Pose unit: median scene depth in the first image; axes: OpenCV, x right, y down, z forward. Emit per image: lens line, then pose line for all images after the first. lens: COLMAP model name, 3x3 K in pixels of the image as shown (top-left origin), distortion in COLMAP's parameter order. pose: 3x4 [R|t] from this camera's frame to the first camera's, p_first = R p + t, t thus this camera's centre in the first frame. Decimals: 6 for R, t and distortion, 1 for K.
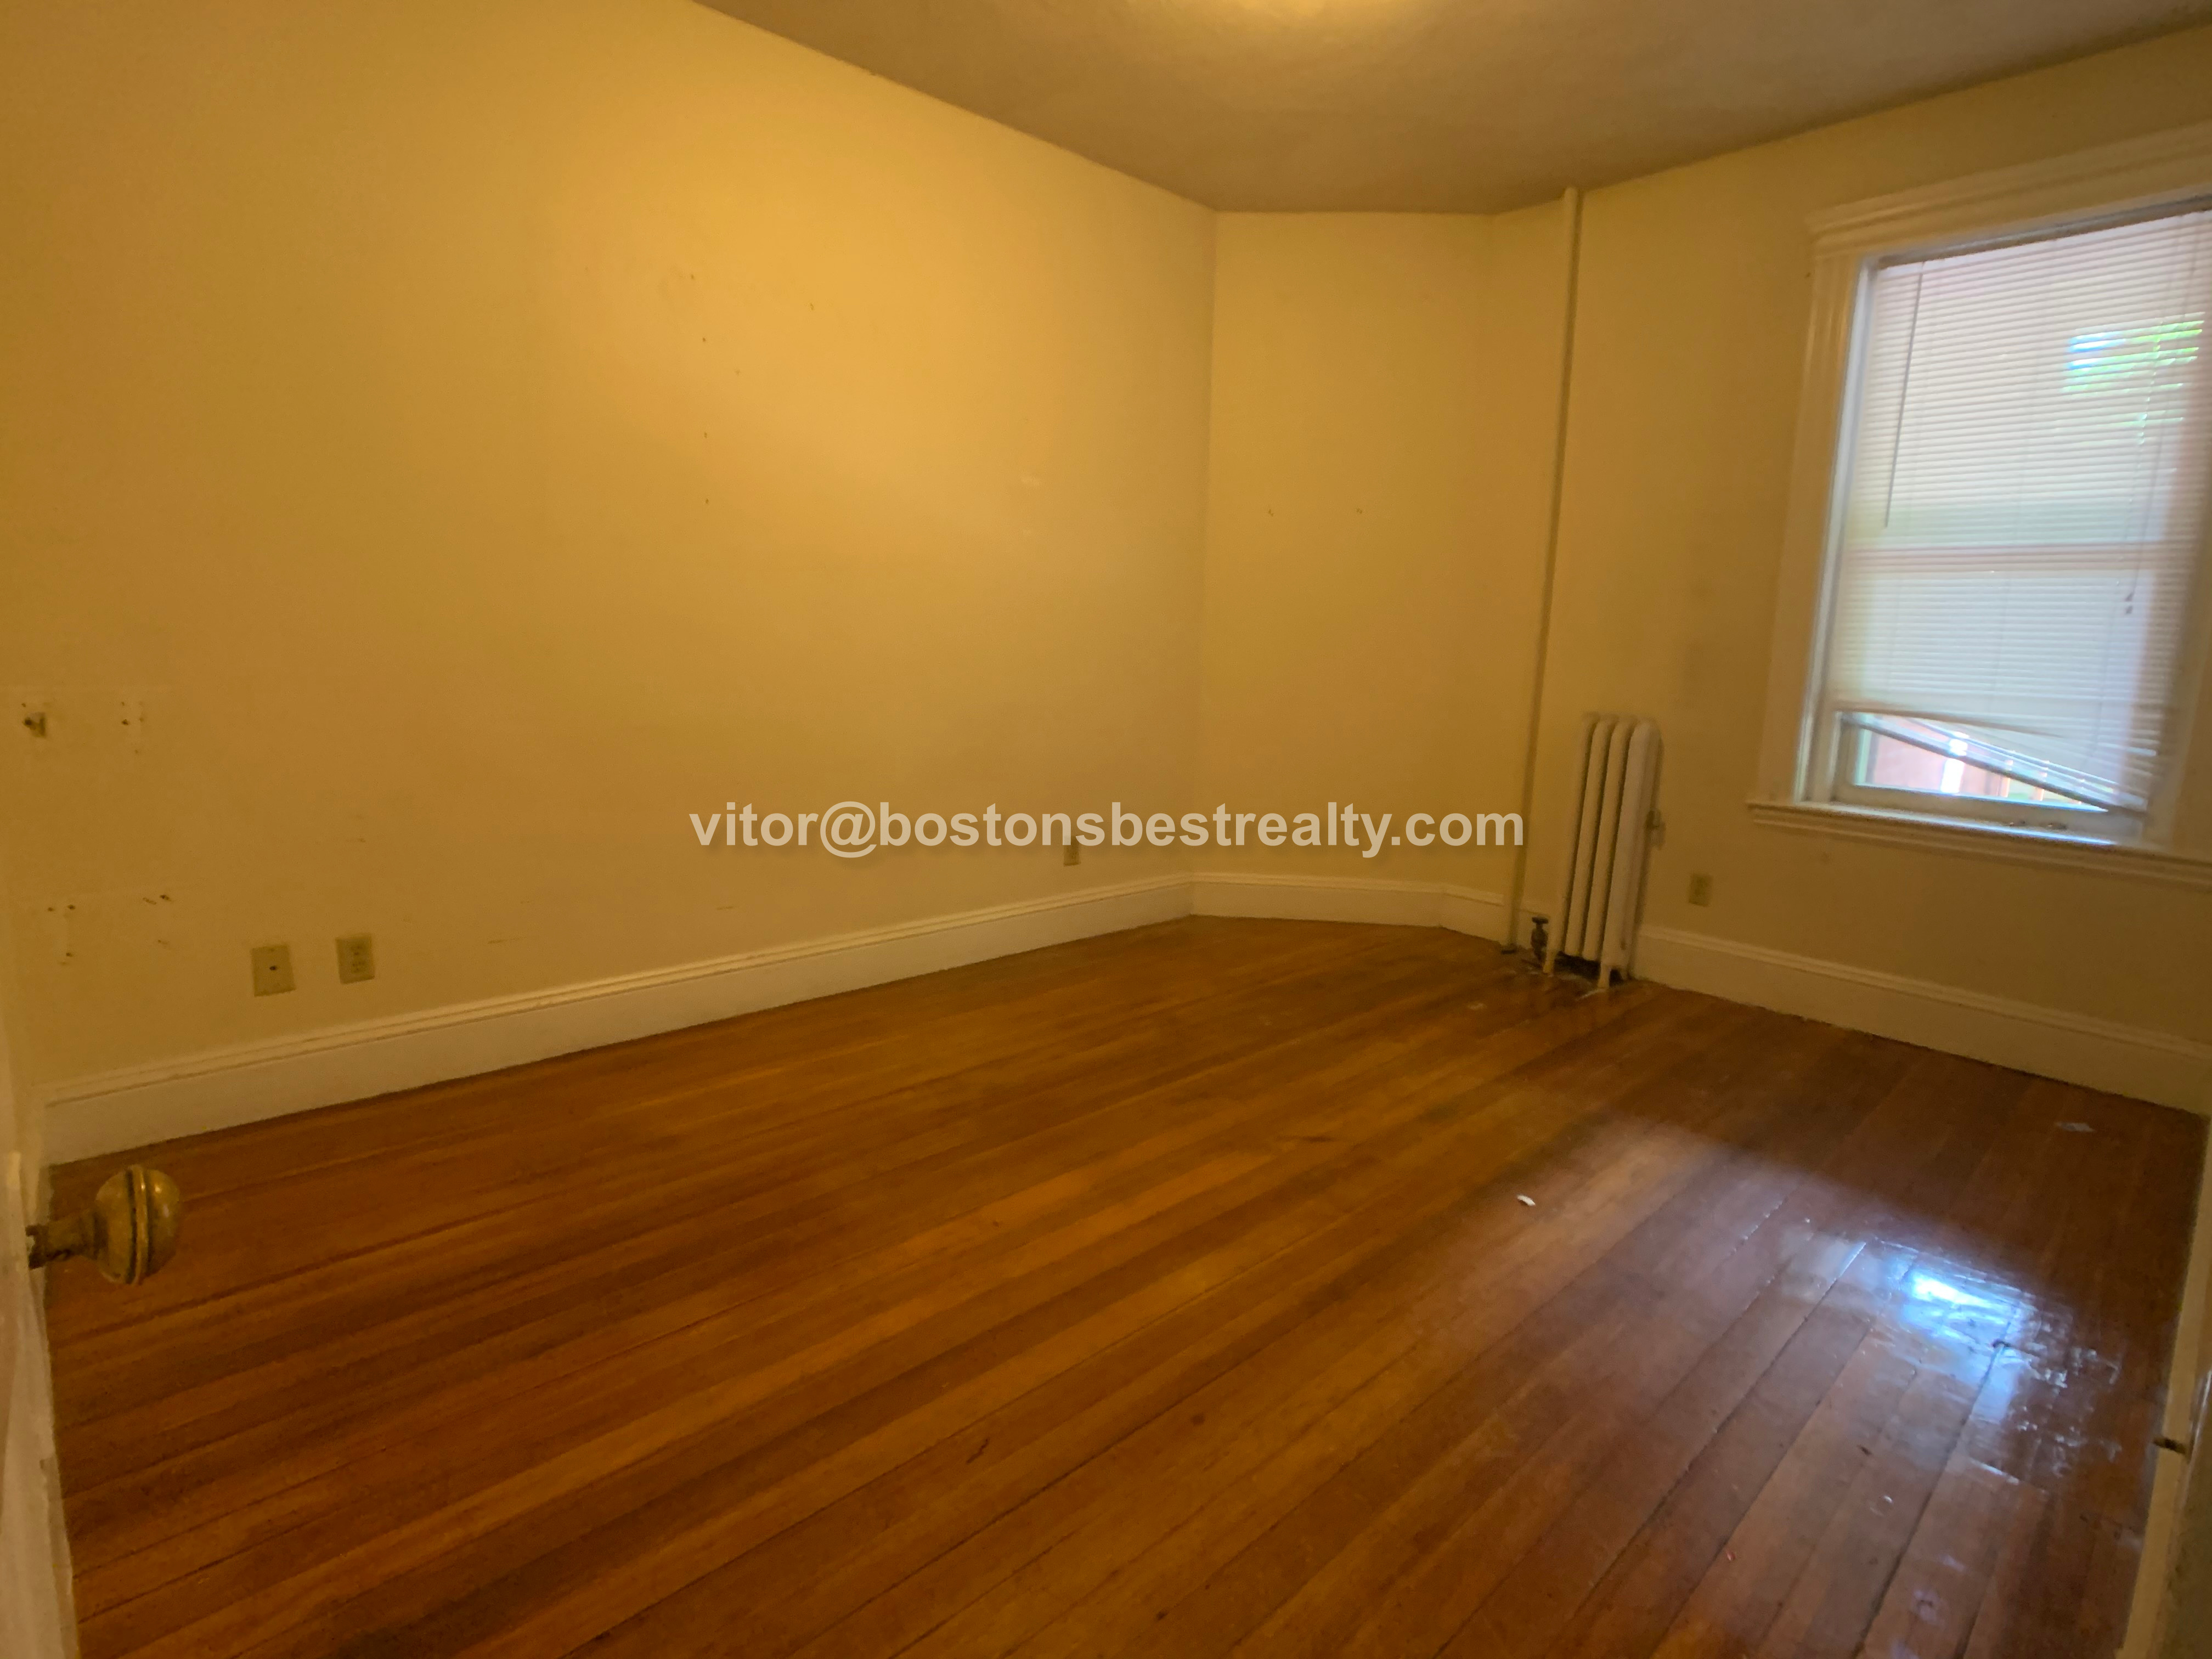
lens RADIAL K [[1109.1, 0, 1107.7], [0, 1109.1, 841.5], [0, 0, 1]] dist [-0.000969, -0.000114]
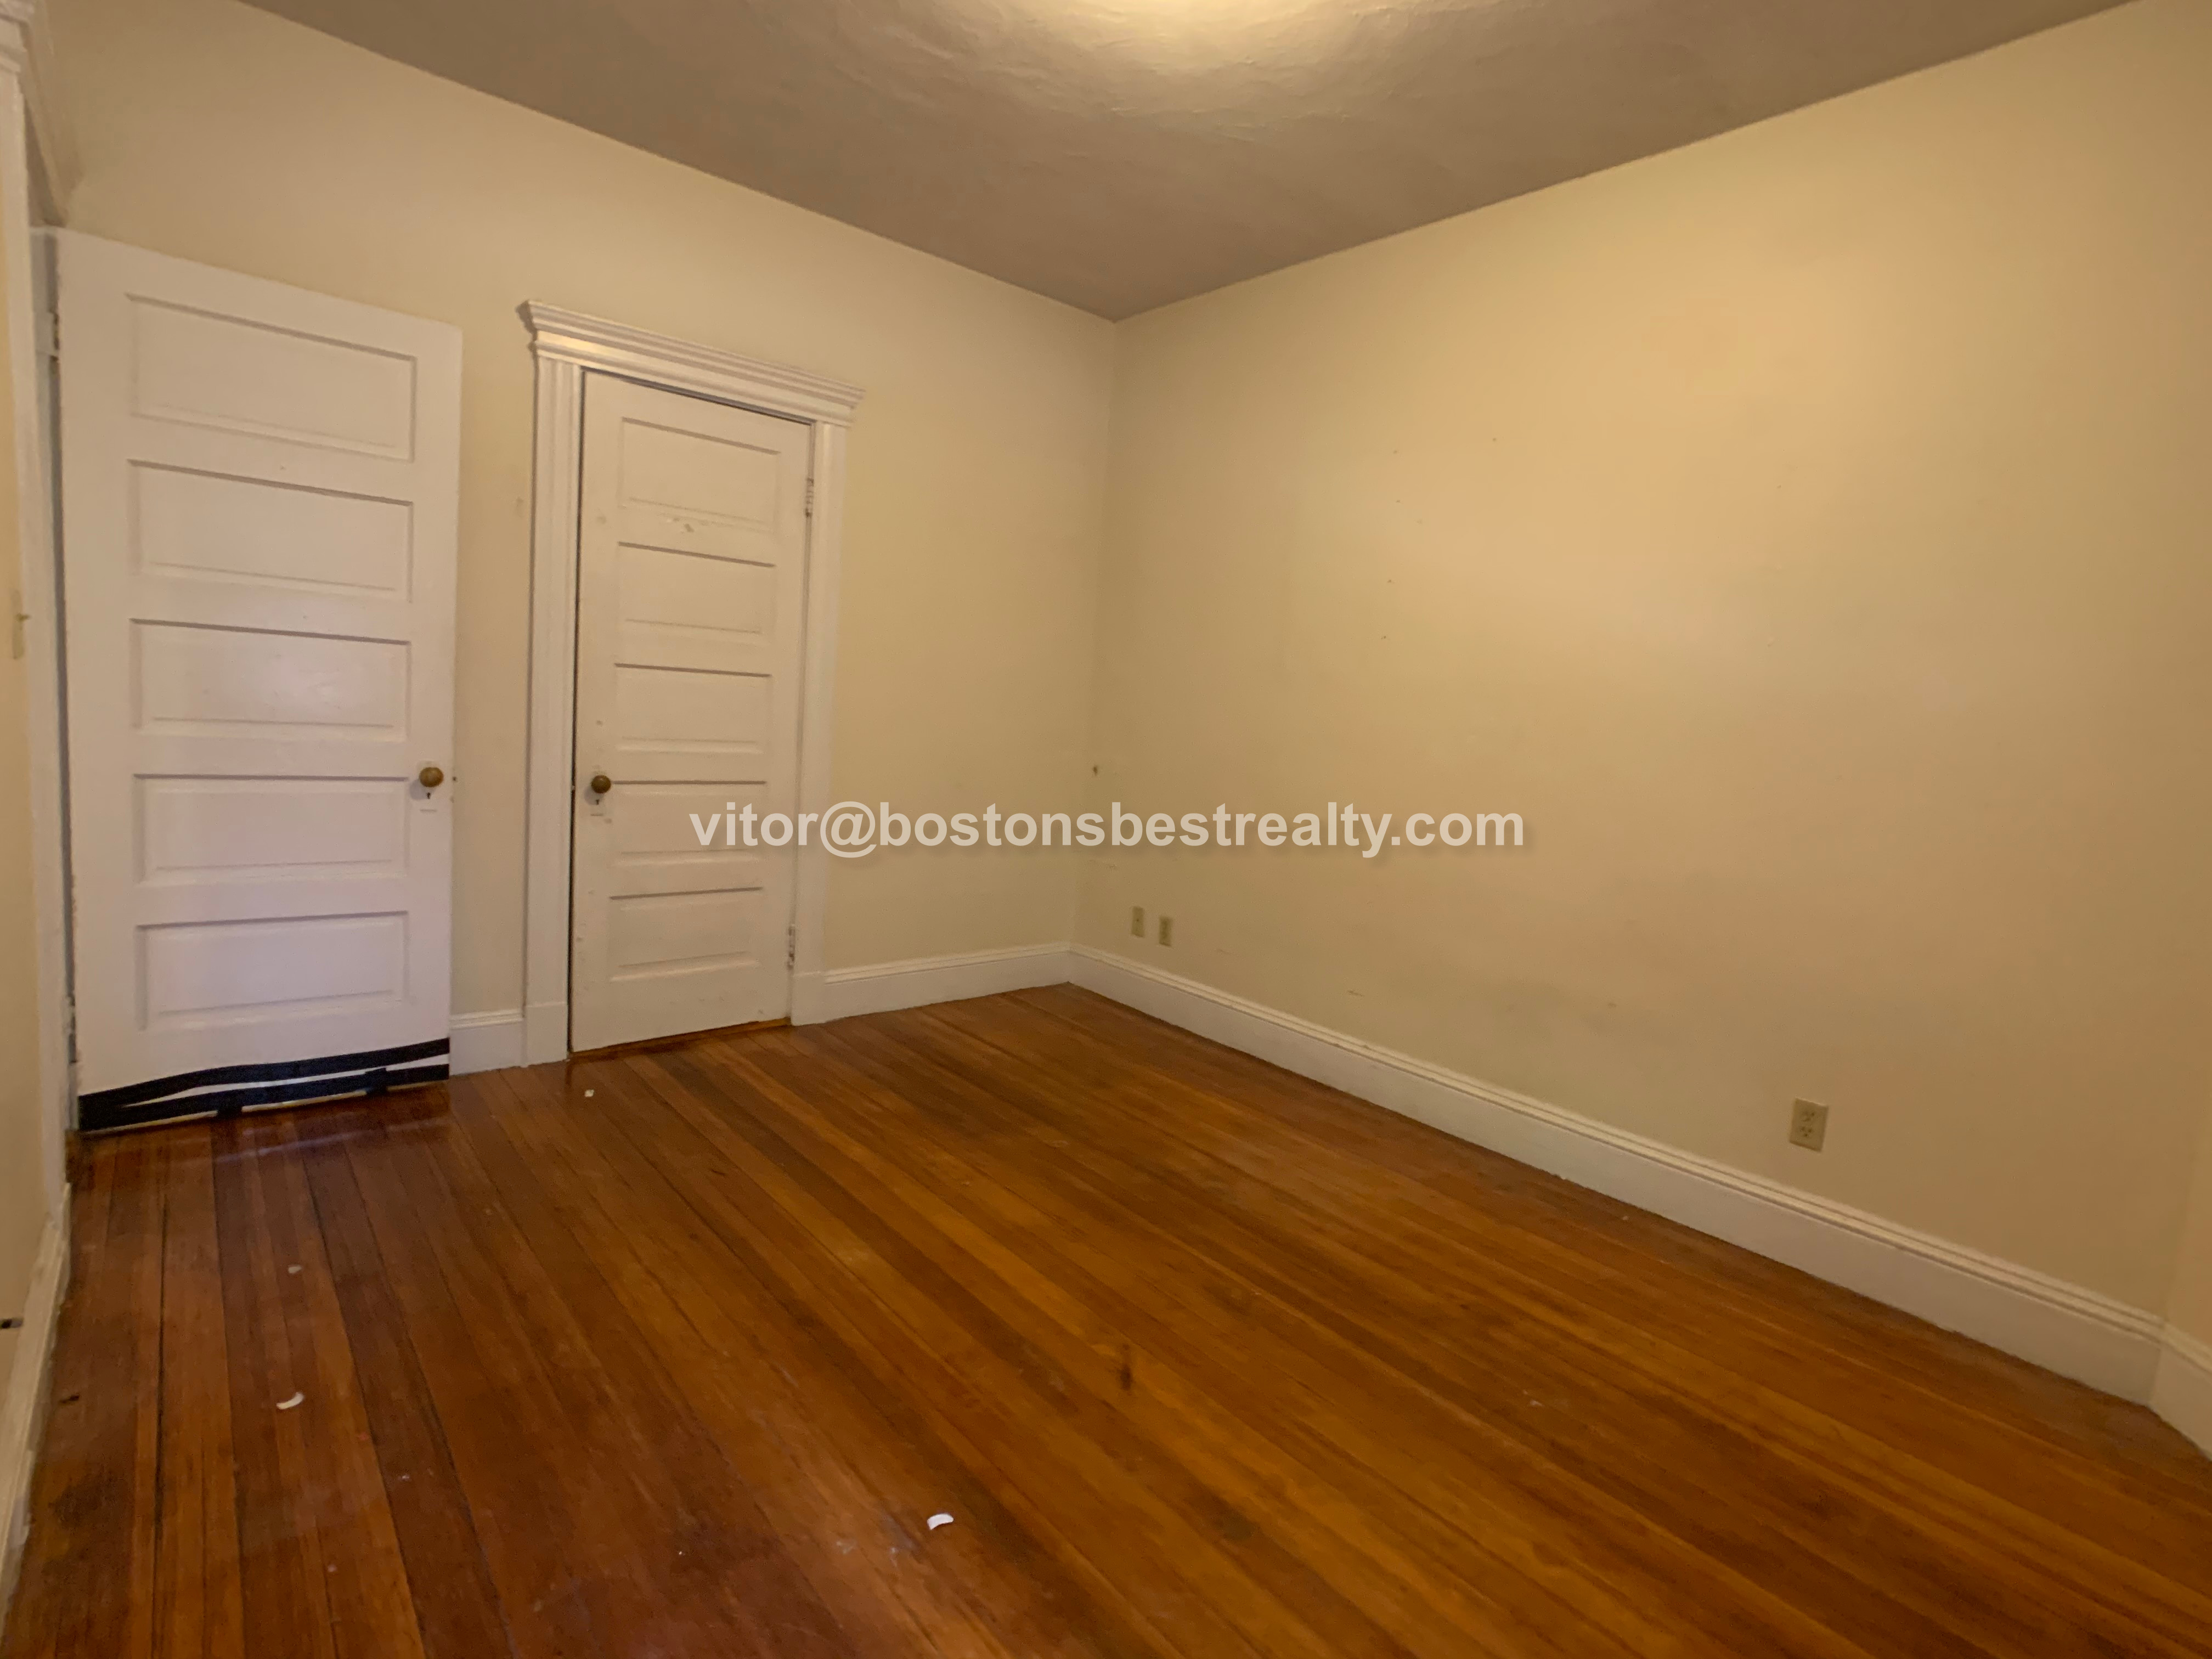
lens RADIAL K [[1109.1, 0, 1110.1], [0, 1109.1, 817.0], [0, 0, 1]] dist [-0.000969, -0.000114]
pose [[-0.040787, 0.069531, -0.996746, 0.954740], [-0.265209, 0.961039, 0.077893, -0.163990], [0.963328, 0.267523, -0.020758, 0.931514]]
